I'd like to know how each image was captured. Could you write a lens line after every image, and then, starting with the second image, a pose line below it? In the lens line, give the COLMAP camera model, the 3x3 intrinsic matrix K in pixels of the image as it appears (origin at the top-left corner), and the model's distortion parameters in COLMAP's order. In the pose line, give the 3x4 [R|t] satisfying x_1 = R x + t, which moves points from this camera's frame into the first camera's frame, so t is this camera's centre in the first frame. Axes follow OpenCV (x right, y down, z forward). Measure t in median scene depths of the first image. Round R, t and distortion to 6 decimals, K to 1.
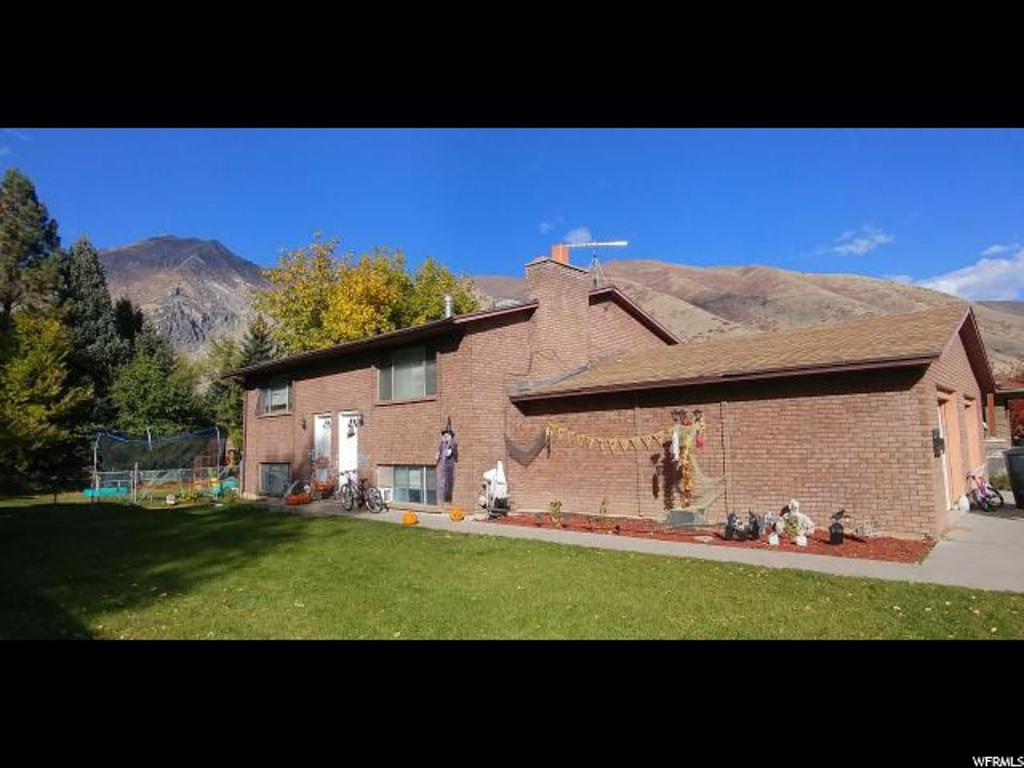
lens RADIAL K [[655.1, 0, 494.6], [0, 655.1, 377.6], [0, 0, 1]] dist [-0.004427, 0.001109]
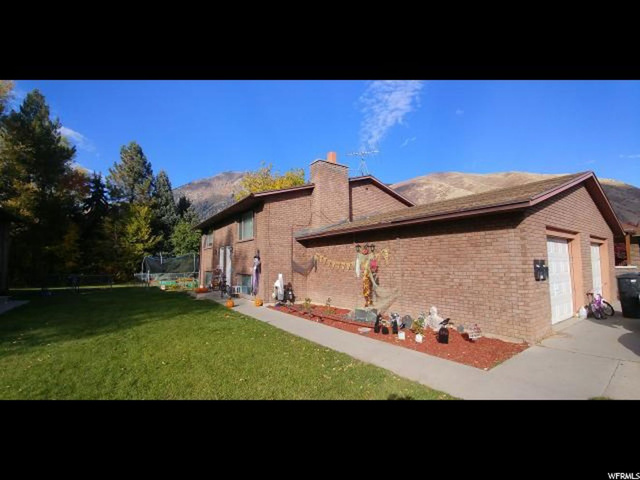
lens RADIAL K [[295.6, 0, 320.0], [0, 295.6, 240.0], [0, 0, 1]] dist [-0.002581, -0.001141]
pose [[0.975259, -0.001209, -0.221060, 0.269400], [0.006656, 0.999692, 0.023896, 0.016423], [0.220963, -0.024776, 0.974967, 0.232966]]
